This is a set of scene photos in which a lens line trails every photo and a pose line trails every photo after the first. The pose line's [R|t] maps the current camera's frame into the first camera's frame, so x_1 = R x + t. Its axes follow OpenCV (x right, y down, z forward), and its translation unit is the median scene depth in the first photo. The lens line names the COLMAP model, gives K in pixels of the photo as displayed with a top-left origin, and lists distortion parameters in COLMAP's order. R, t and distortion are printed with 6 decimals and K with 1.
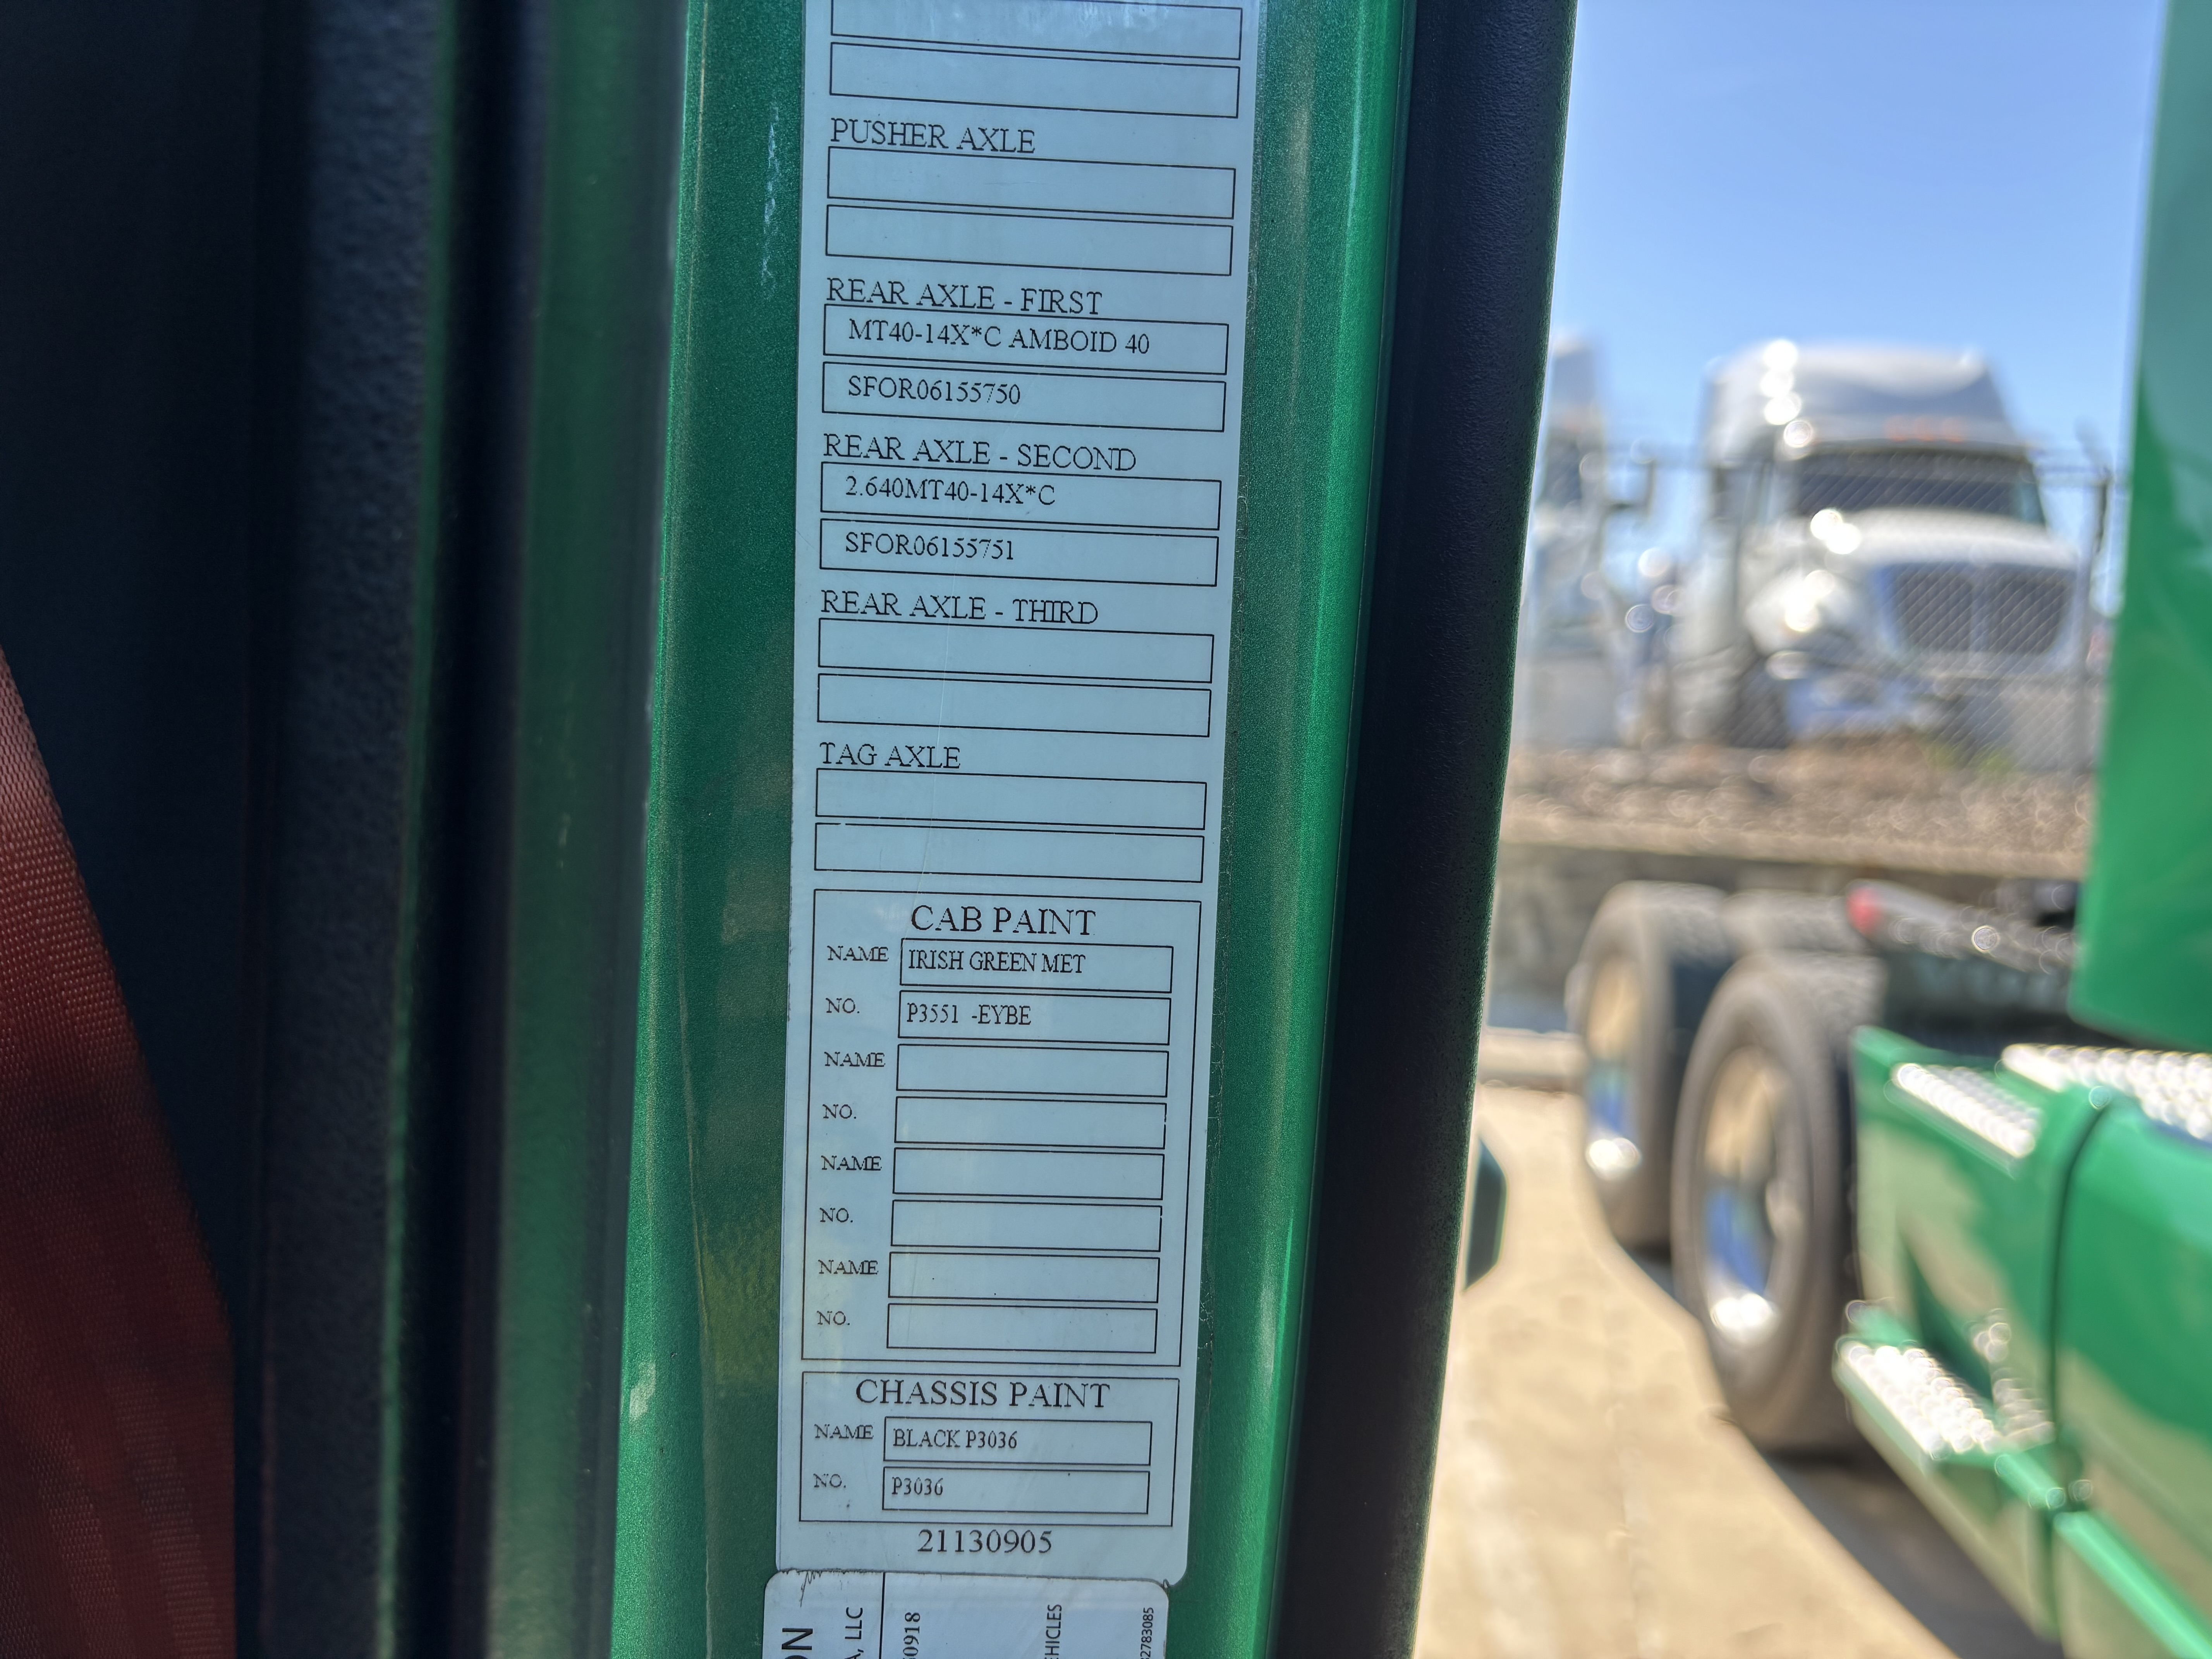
lens RADIAL K [[1683.0, 0, 1057.1], [0, 1683.0, 911.4], [0, 0, 1]] dist [0.037831, -0.045152]
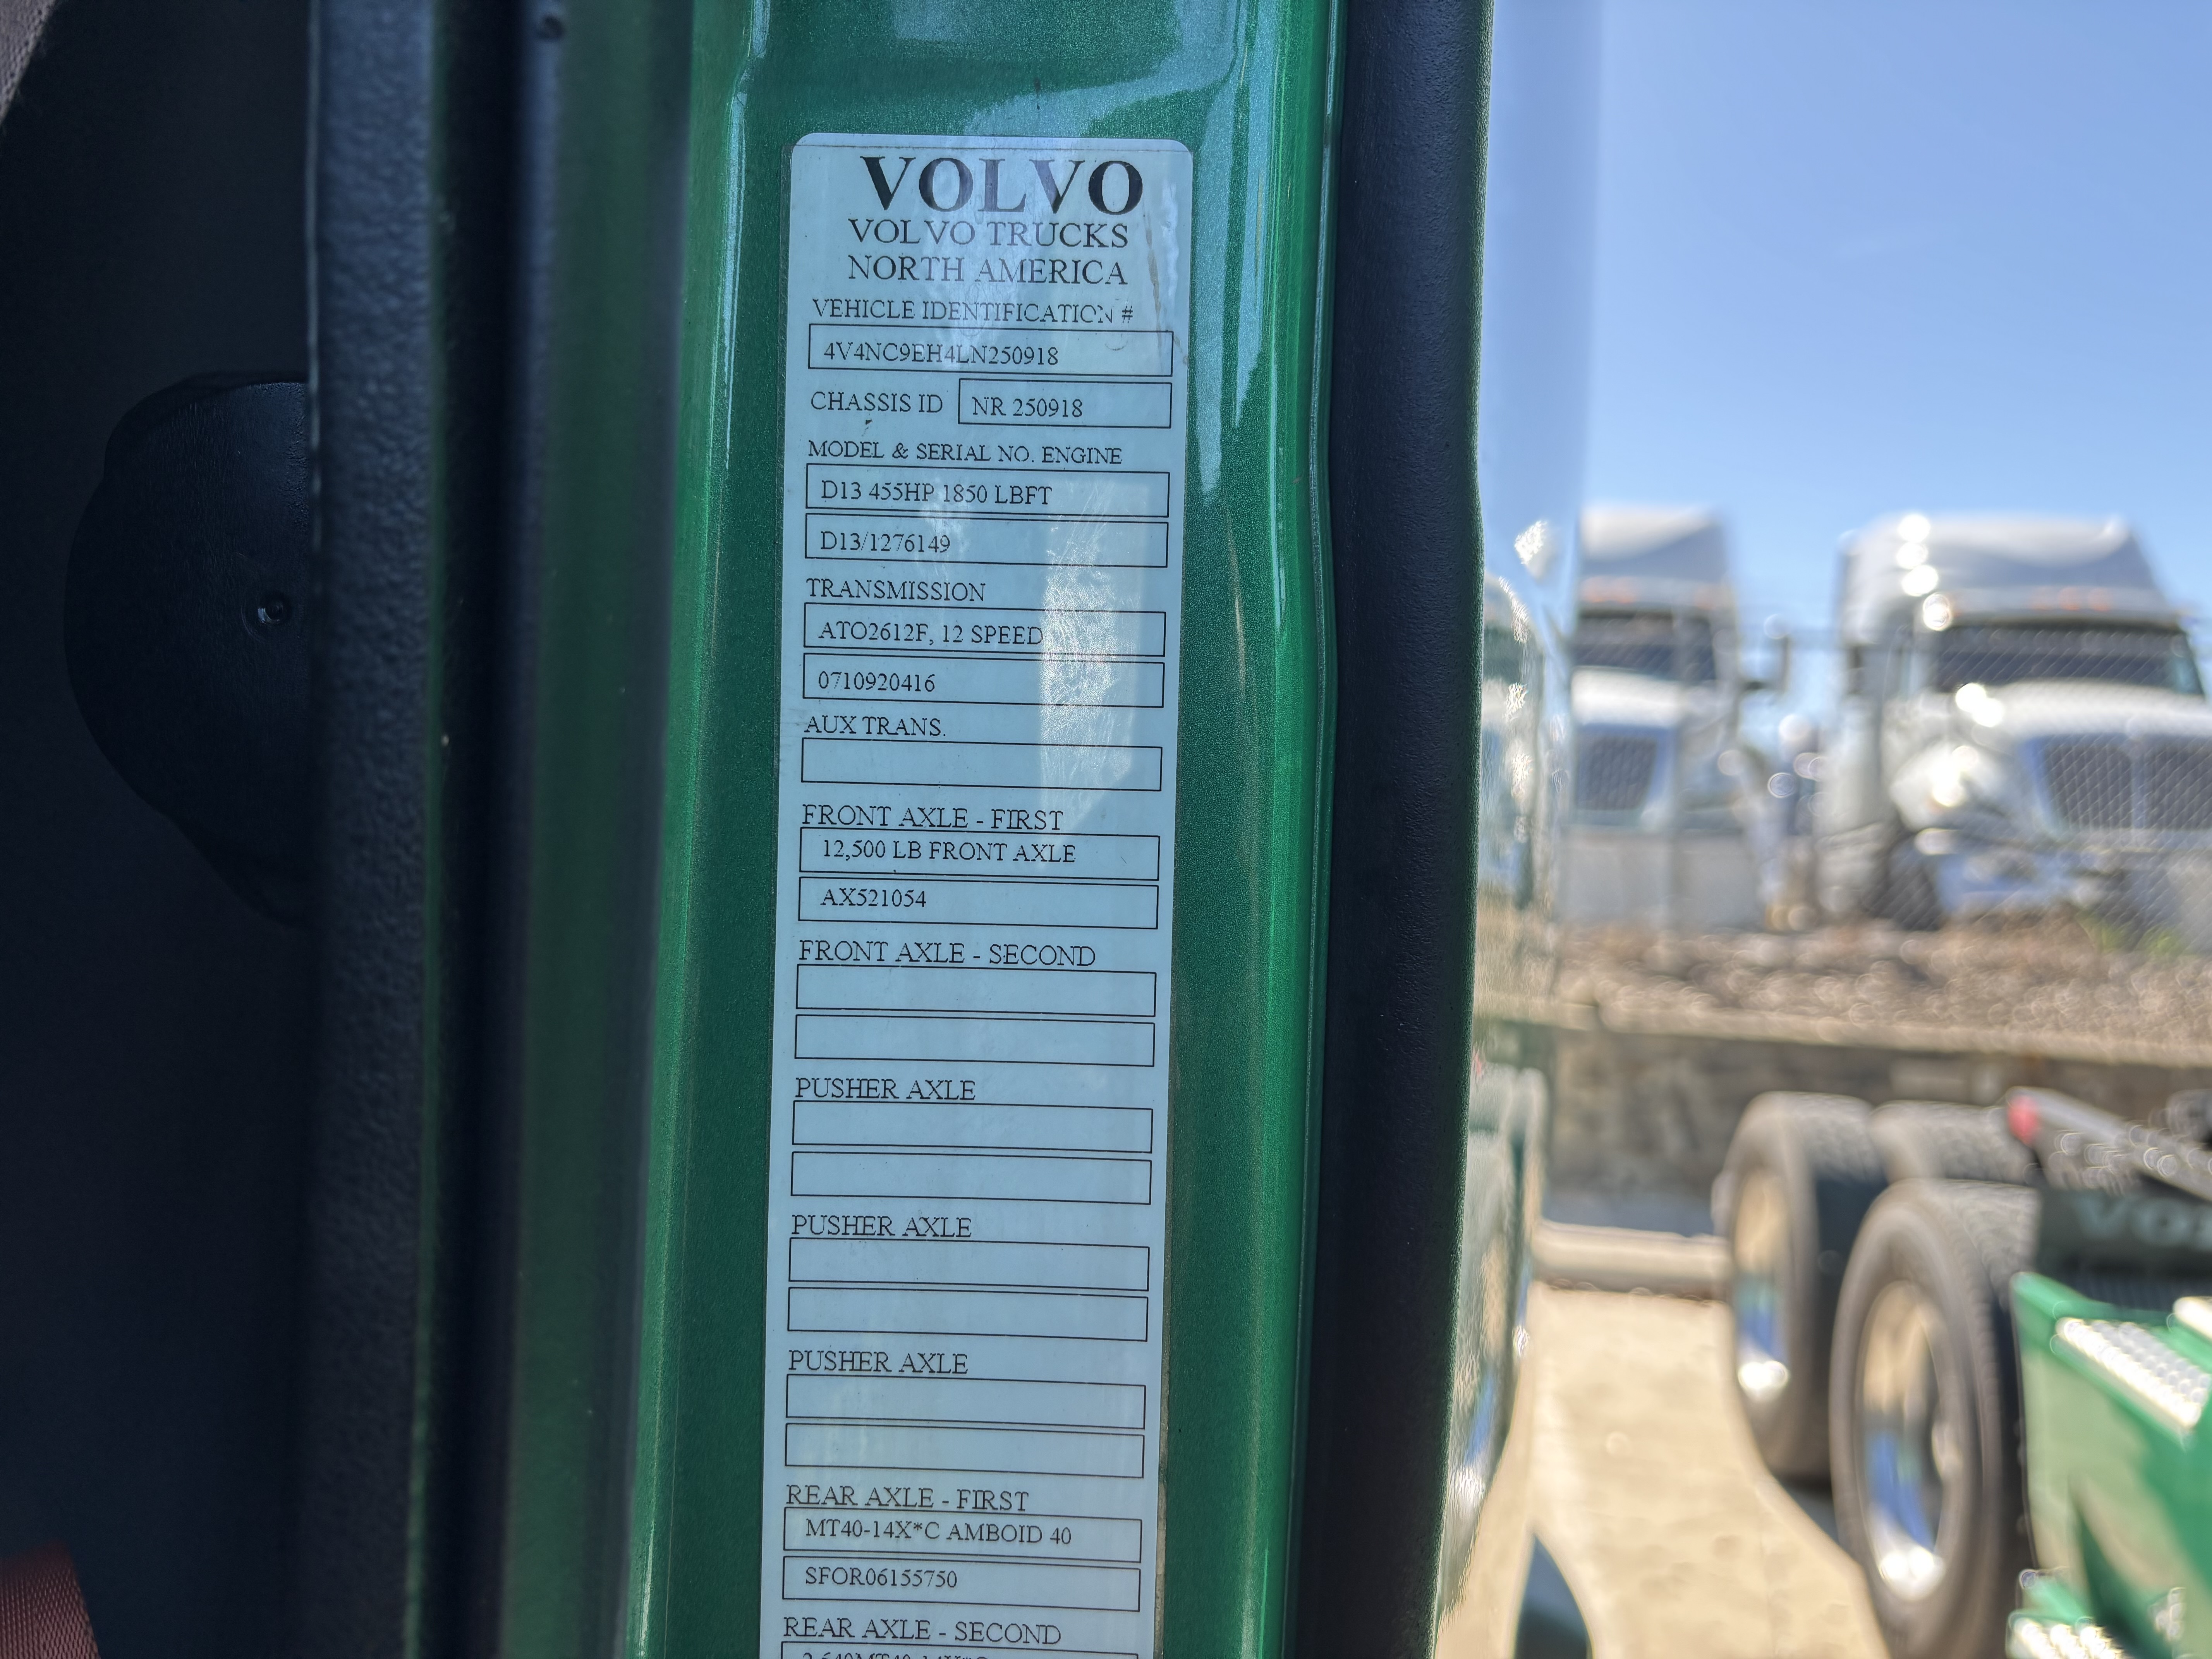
lens RADIAL K [[1683.0, 0, 1073.8], [0, 1683.0, 806.6], [0, 0, 1]] dist [0.037831, -0.045152]
pose [[0.996349, -0.009368, -0.084859, 0.022060], [0.001831, 0.996078, -0.088458, -0.101797], [0.085354, 0.087979, 0.992459, -0.021579]]
